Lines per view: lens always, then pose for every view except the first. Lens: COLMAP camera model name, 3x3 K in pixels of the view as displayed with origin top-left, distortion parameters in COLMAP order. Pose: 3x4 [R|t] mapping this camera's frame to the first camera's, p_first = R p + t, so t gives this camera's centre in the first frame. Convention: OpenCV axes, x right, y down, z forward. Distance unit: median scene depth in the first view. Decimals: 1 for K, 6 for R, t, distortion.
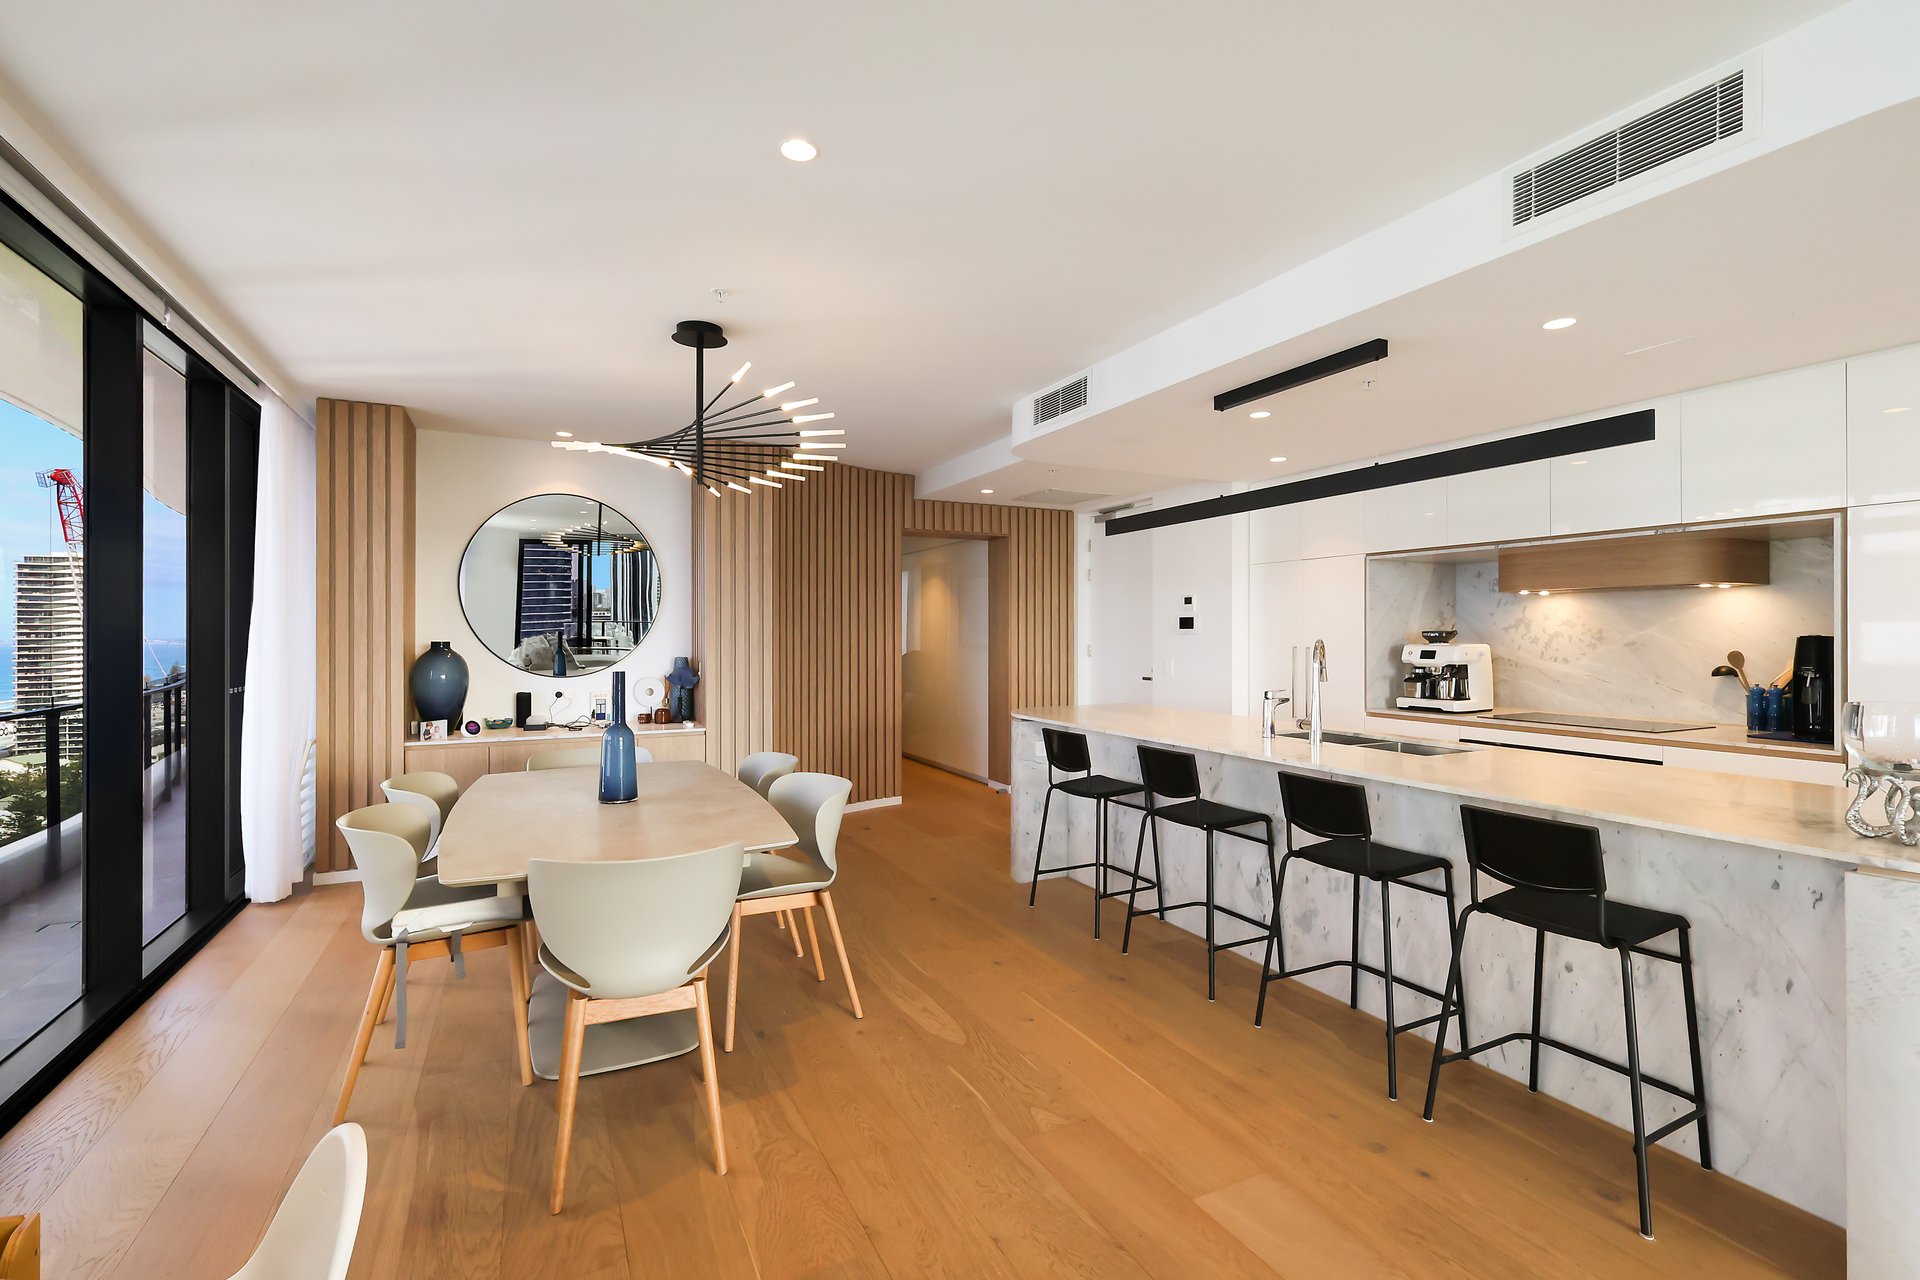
lens RADIAL K [[866.1, 0, 960.8], [0, 866.1, 635.2], [0, 0, 1]] dist [-0.001829, -0.000070]
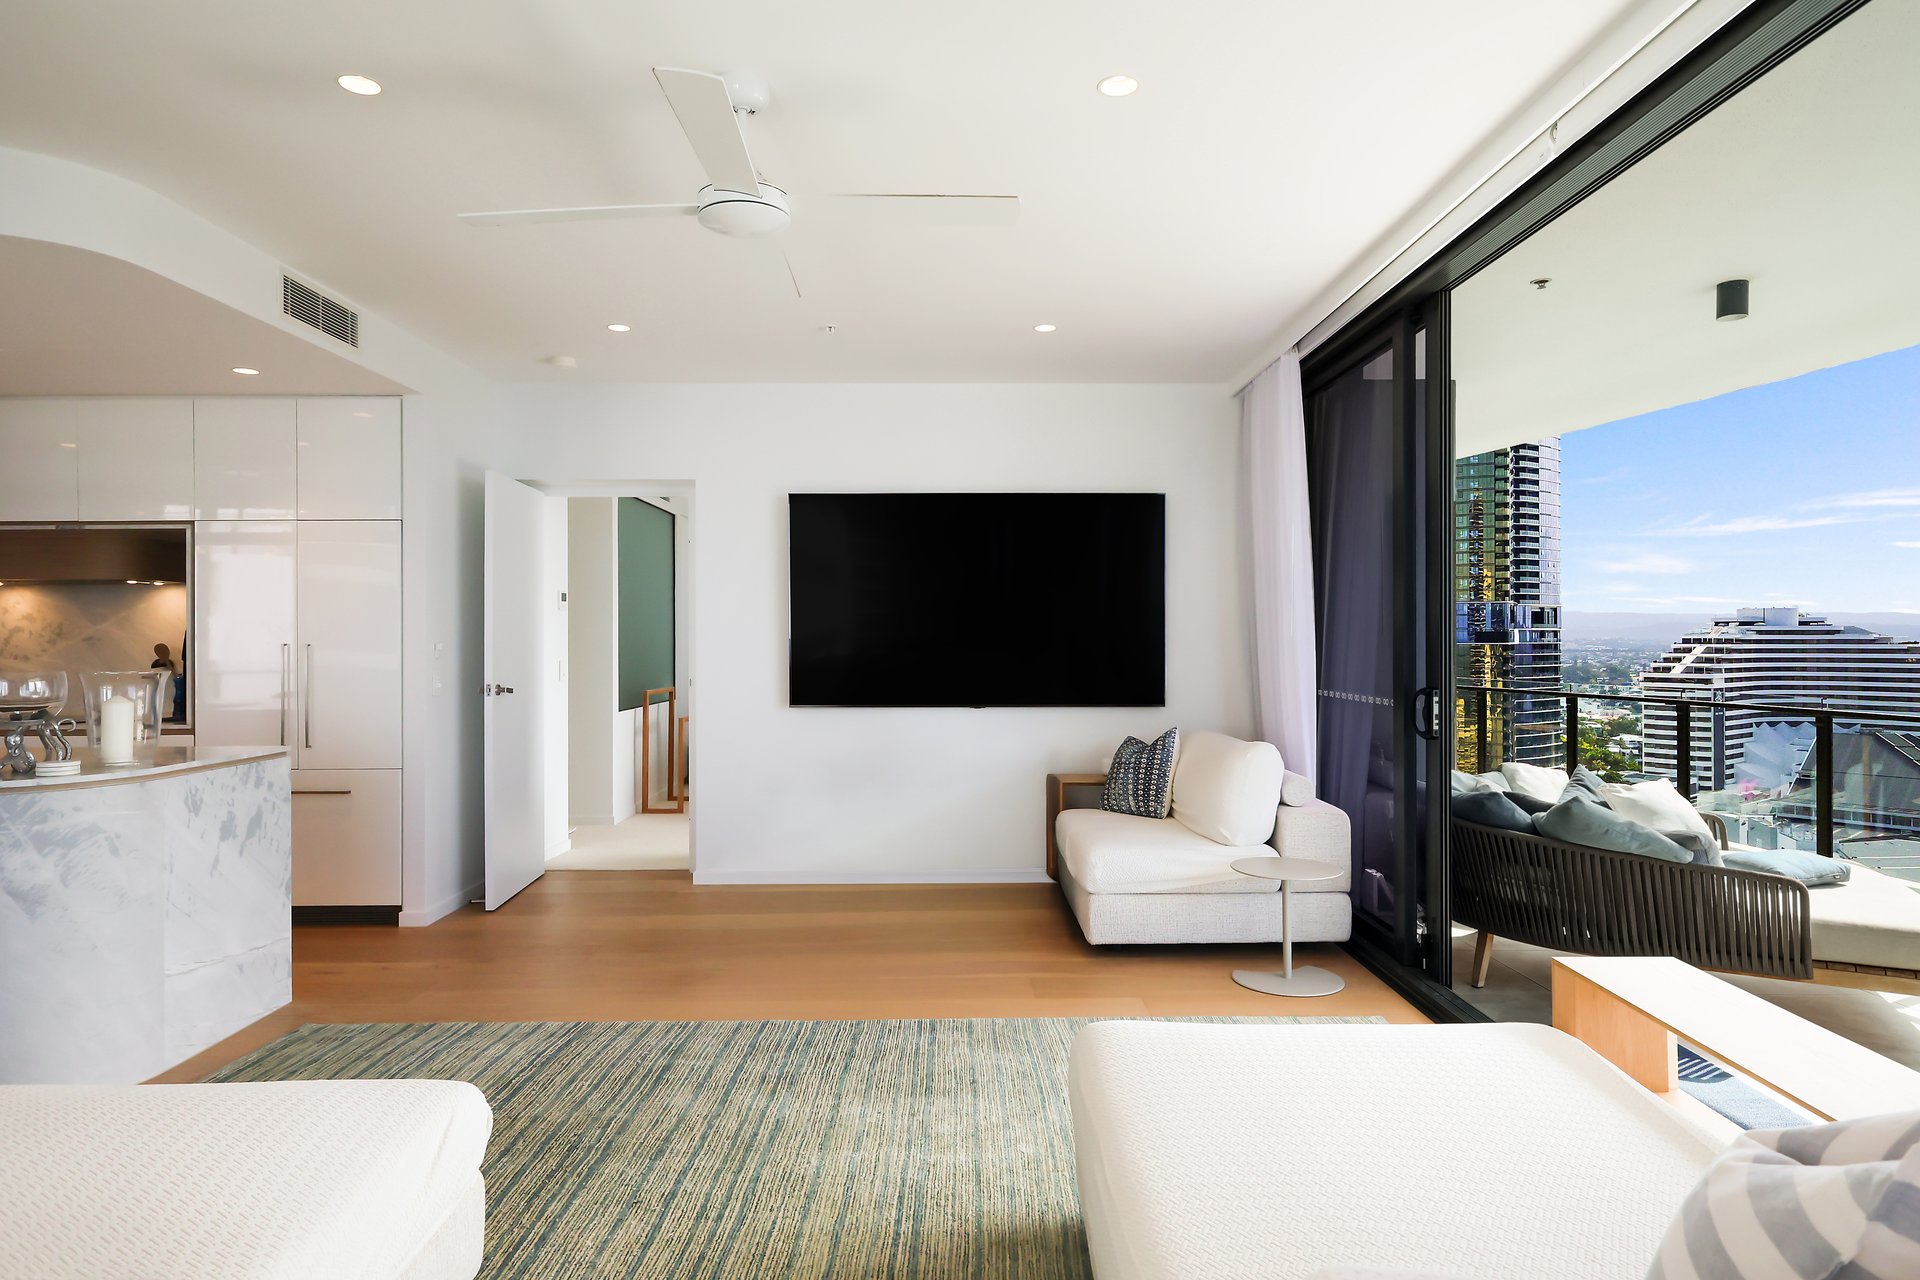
lens RADIAL K [[1163.6, 0, 965.4], [0, 1163.6, 637.8], [0, 0, 1]] dist [0.017569, -0.003209]
pose [[0.460918, -0.004763, 0.887430, 0.059055], [0.007030, 0.999974, 0.001716, 0.014380], [-0.887415, 0.005448, 0.460940, -0.521127]]
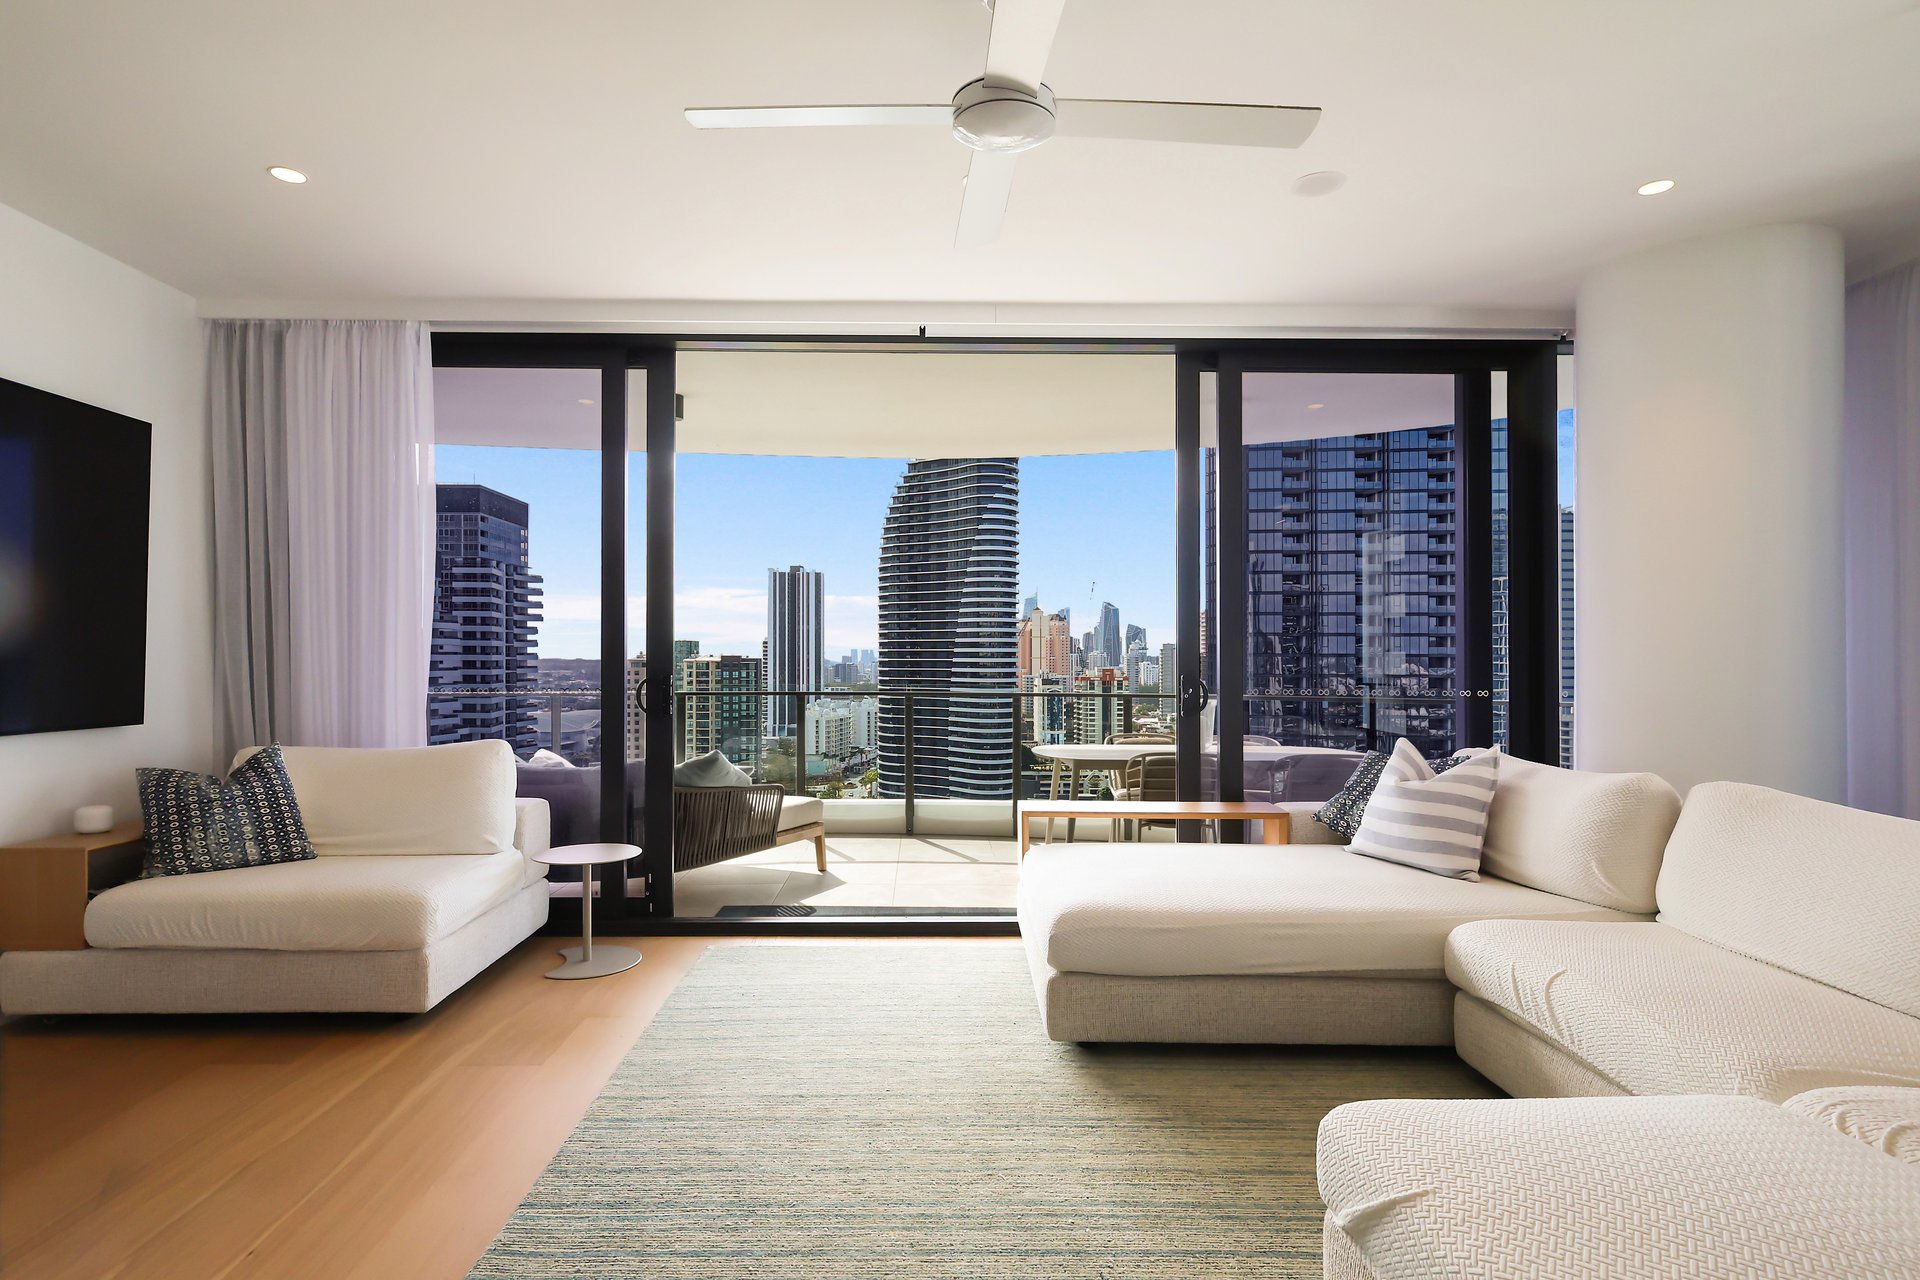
lens RADIAL K [[1000.4, 0, 956.8], [0, 1000.4, 655.2], [0, 0, 1]] dist [0.015867, -0.000114]
pose [[-0.906545, 0.000908, 0.422107, 0.408542], [0.000425, 0.999999, -0.001240, 0.041024], [-0.422108, -0.000945, -0.906545, 0.377885]]
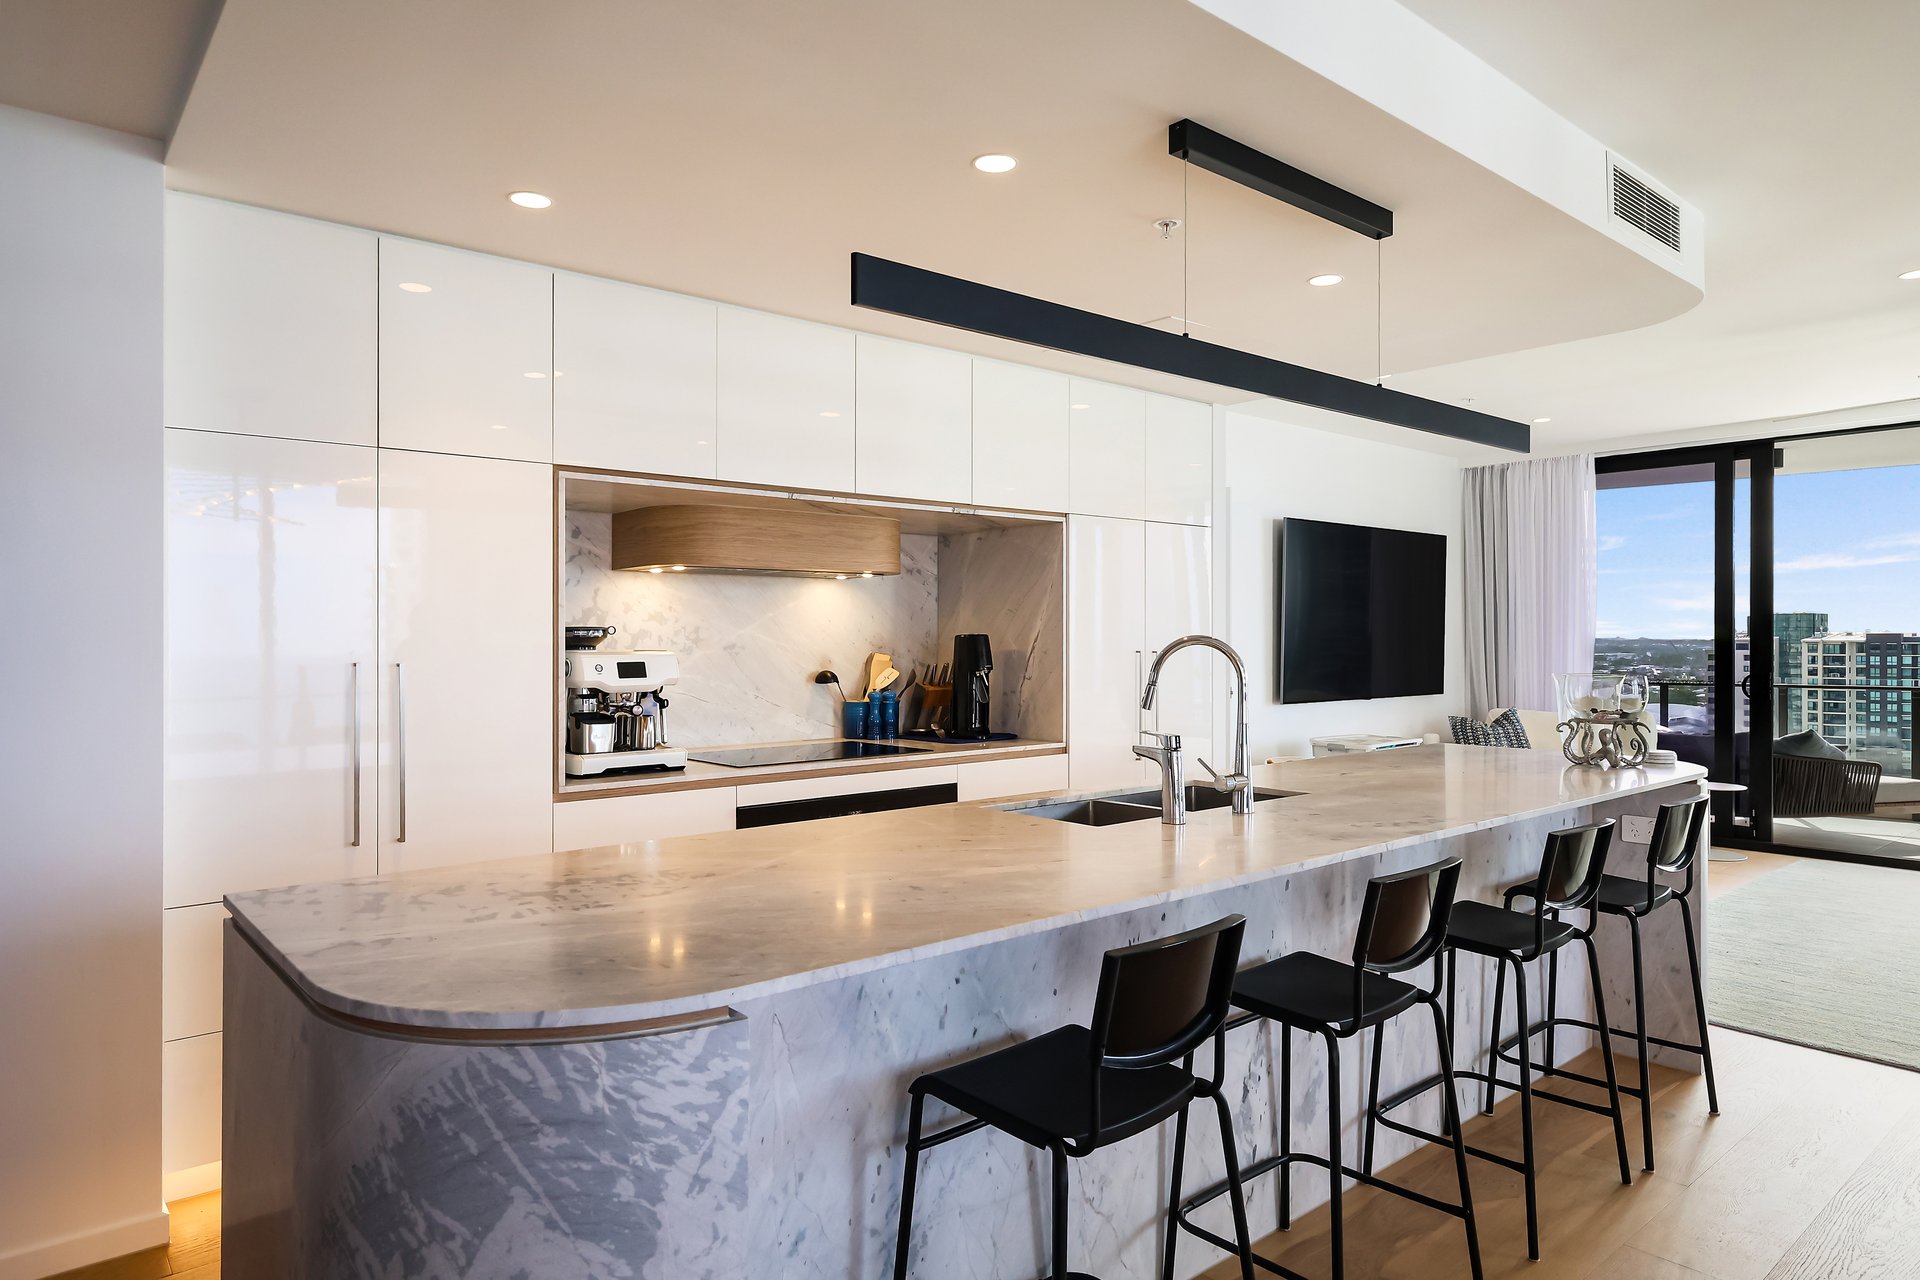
lens RADIAL K [[1163.6, 0, 955.9], [0, 1163.6, 645.8], [0, 0, 1]] dist [0.017569, -0.003209]
pose [[-0.241364, -0.004228, 0.970425, -0.256648], [0.005324, 0.999970, 0.005681, 0.004773], [-0.970420, 0.006538, -0.241334, 1.124350]]
